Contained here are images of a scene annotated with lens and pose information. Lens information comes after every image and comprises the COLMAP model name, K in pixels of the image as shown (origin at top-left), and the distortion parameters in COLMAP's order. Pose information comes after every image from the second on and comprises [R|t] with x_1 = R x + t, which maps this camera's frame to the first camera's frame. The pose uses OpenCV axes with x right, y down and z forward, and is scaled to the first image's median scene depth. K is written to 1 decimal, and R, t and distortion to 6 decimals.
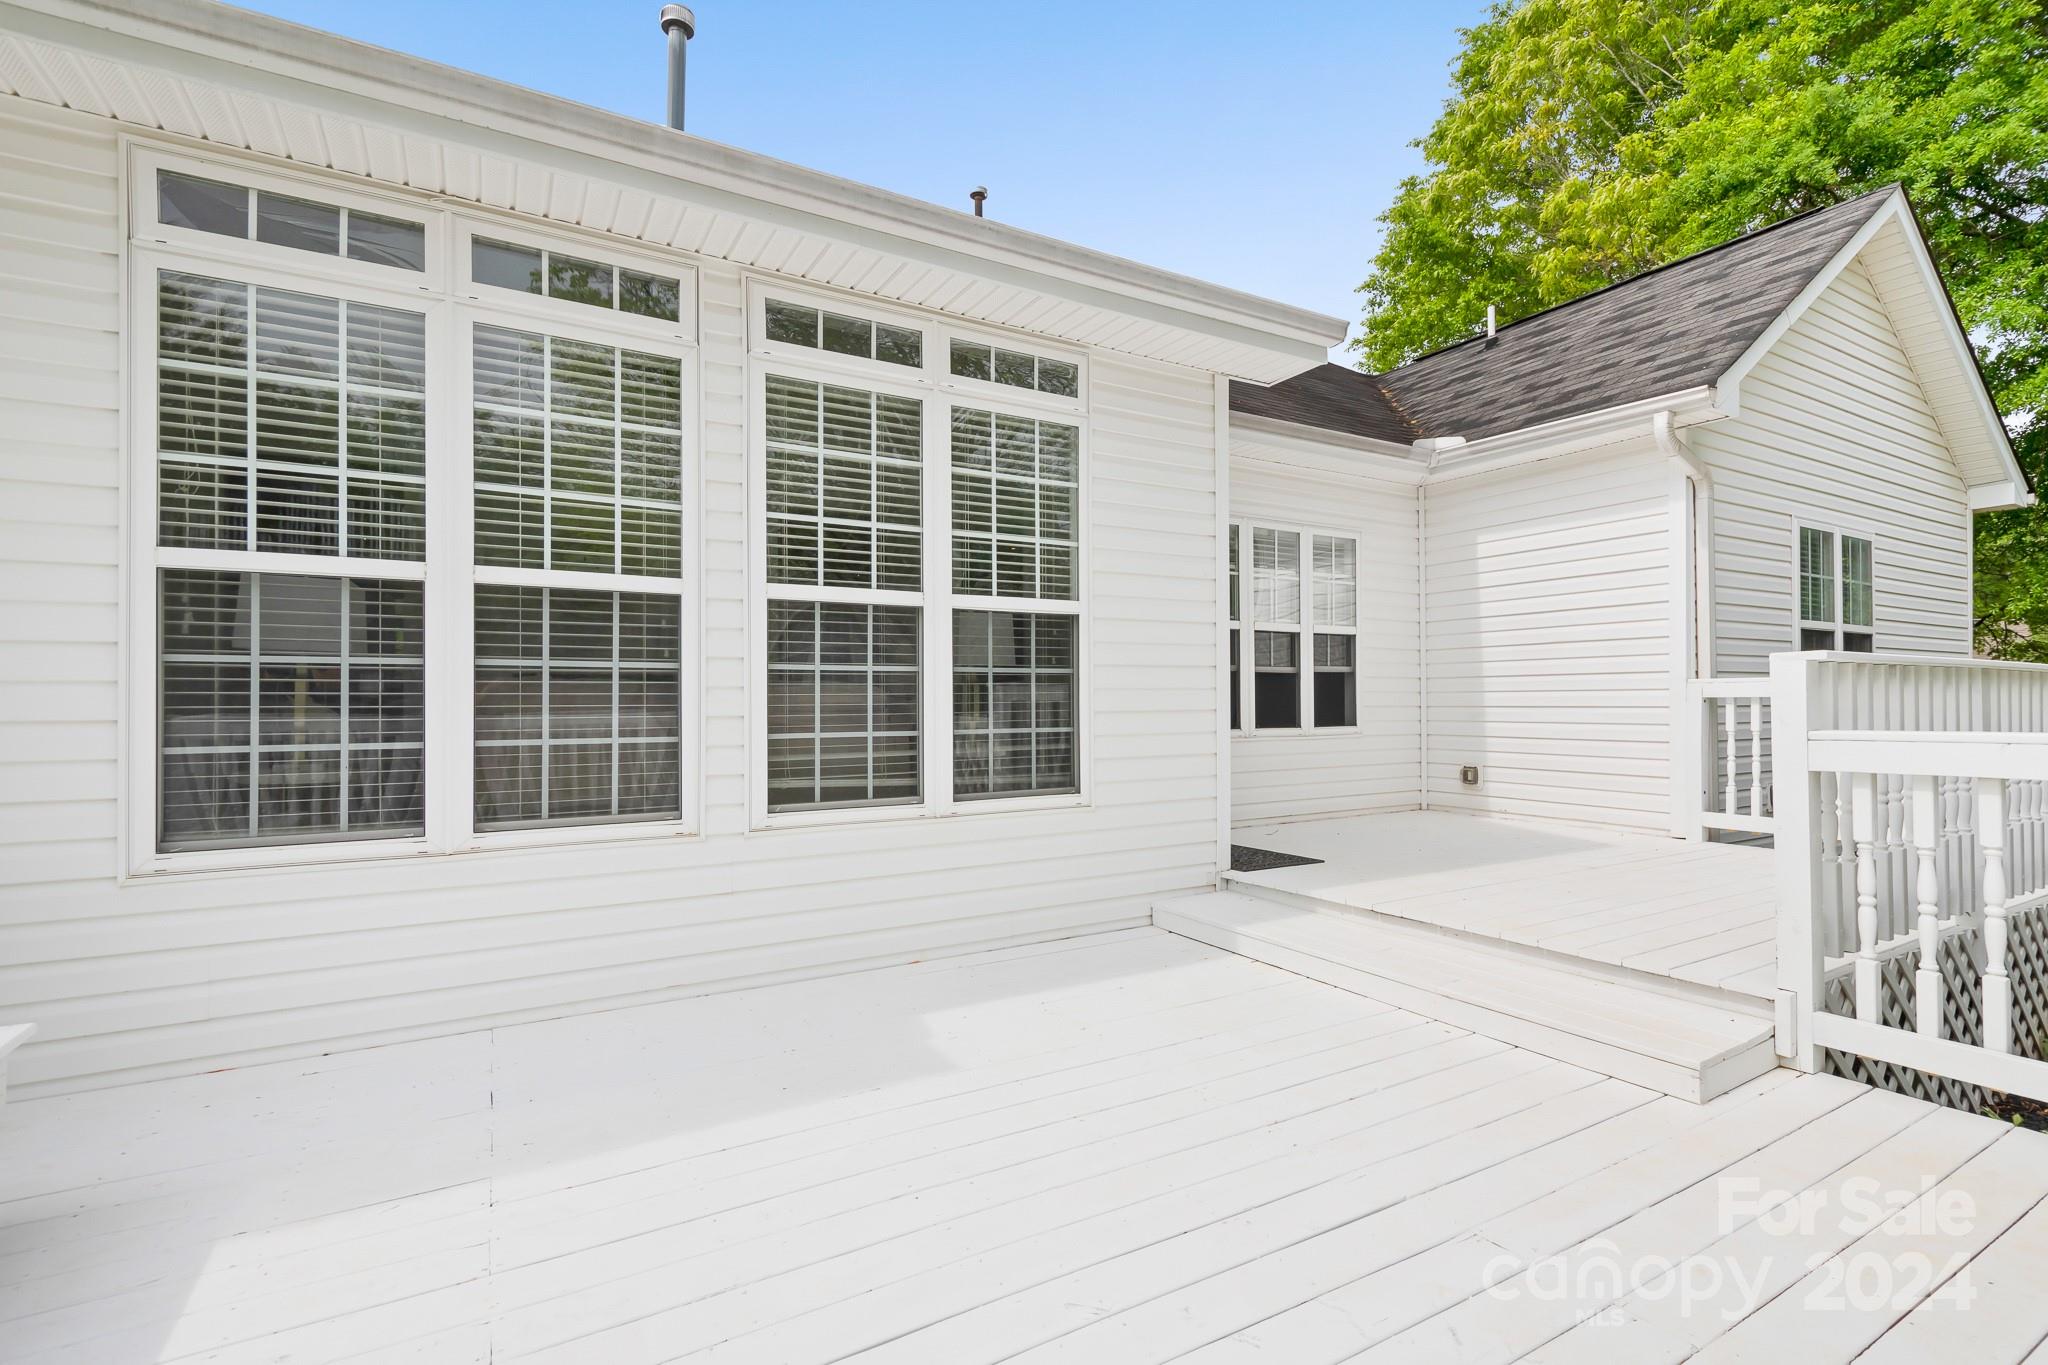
lens RADIAL K [[943.1, 0, 1028.3], [0, 943.1, 685.1], [0, 0, 1]] dist [0.000322, 0.000030]
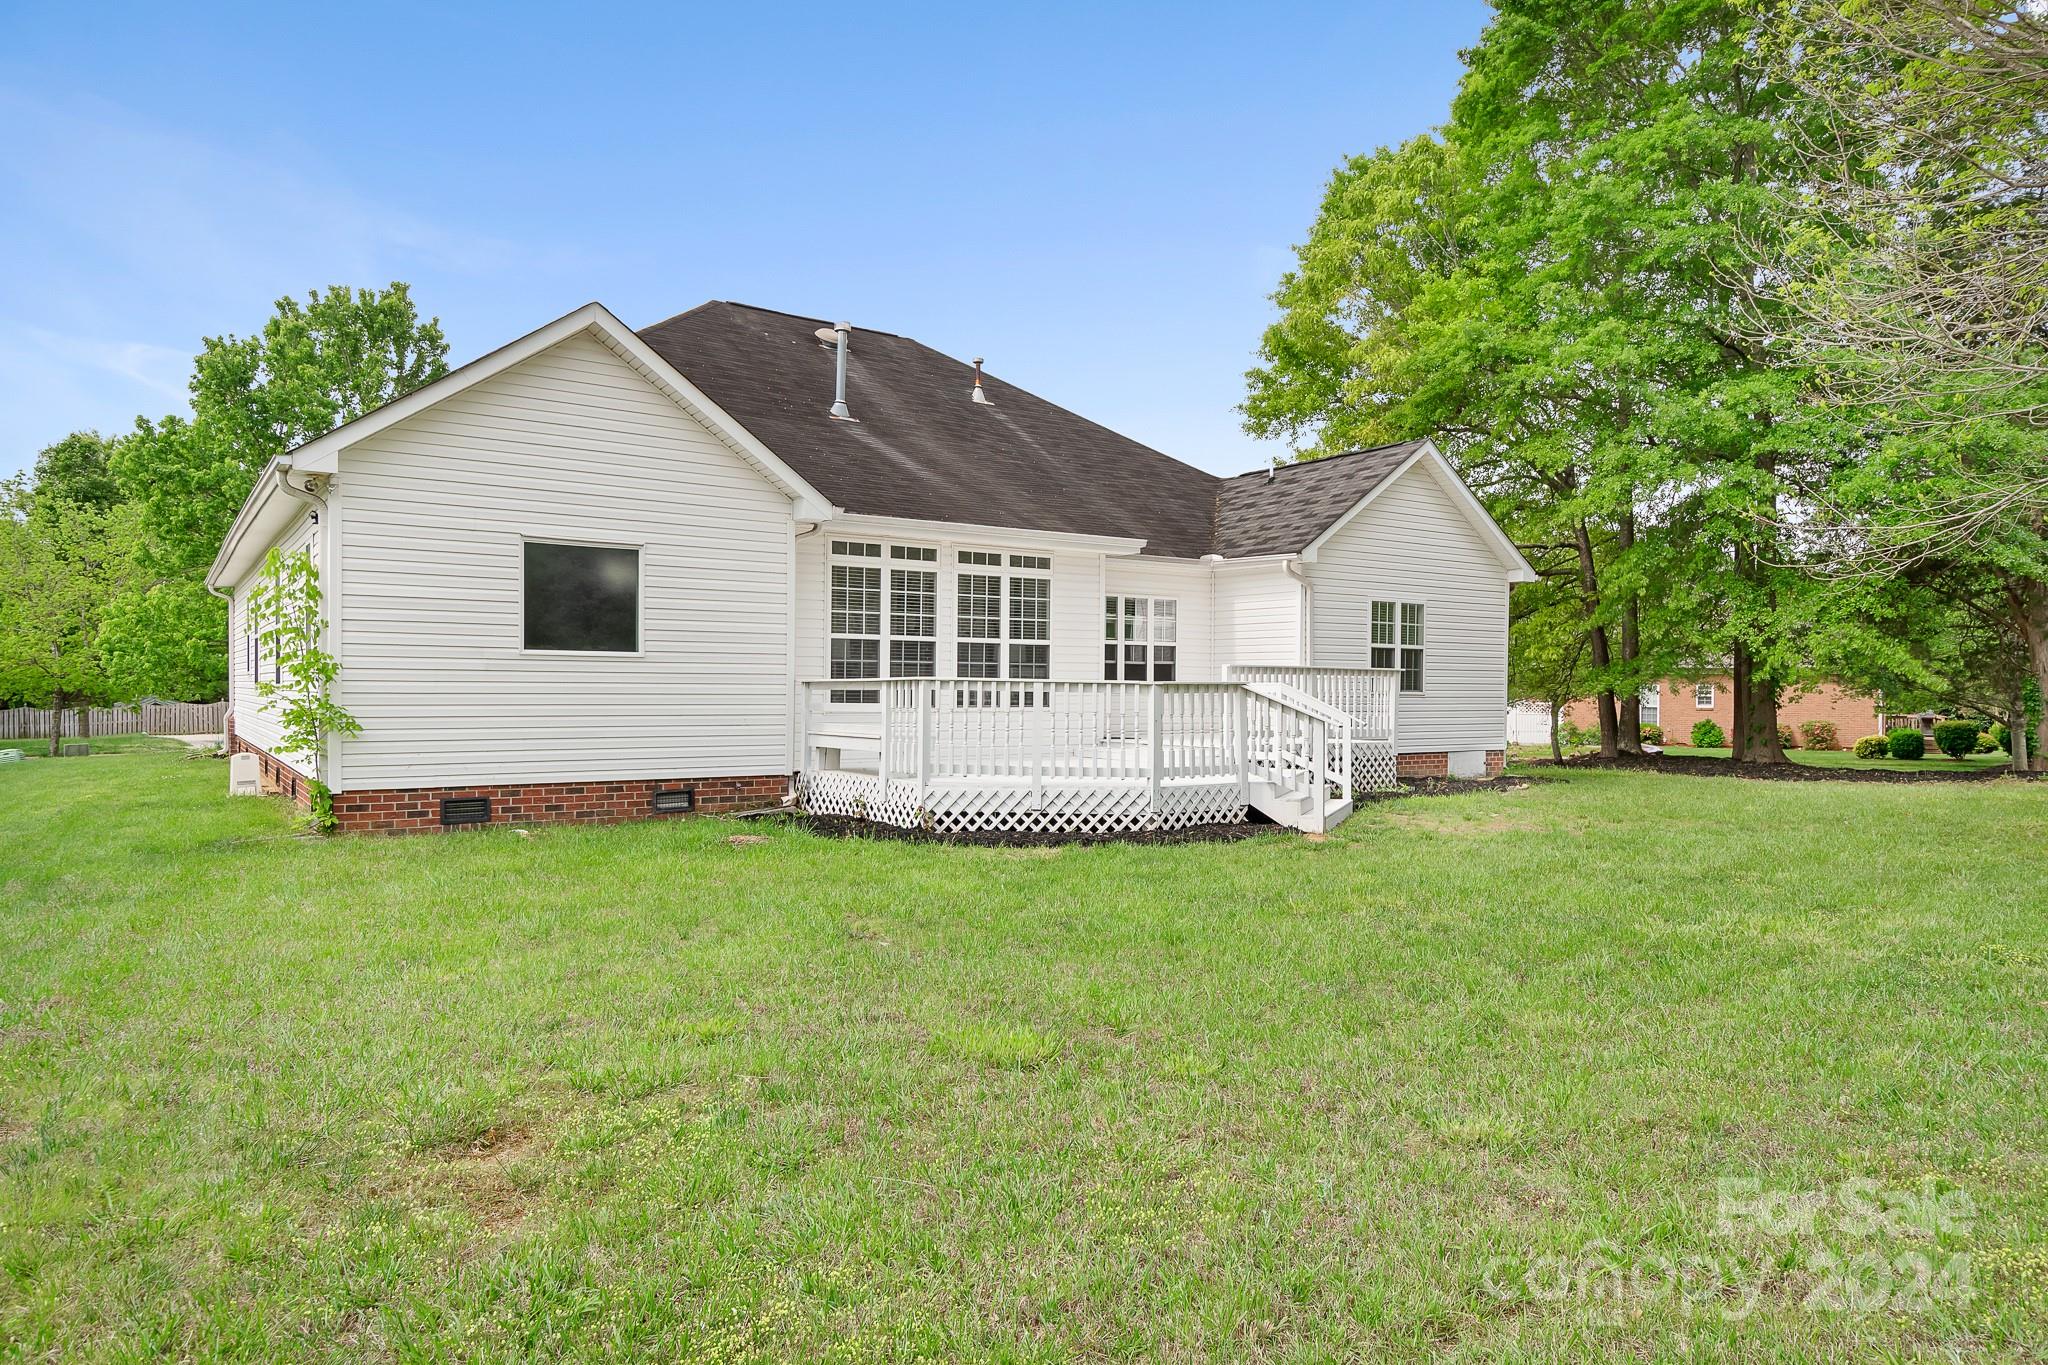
lens RADIAL K [[1237.9, 0, 1022.4], [0, 1237.9, 683.4], [0, 0, 1]] dist [-0.000077, 0.000000]
pose [[0.997398, 0.011378, 0.071190, -0.301447], [-0.012375, 0.999831, 0.013578, -0.007263], [-0.071024, -0.014424, 0.997370, -2.806022]]
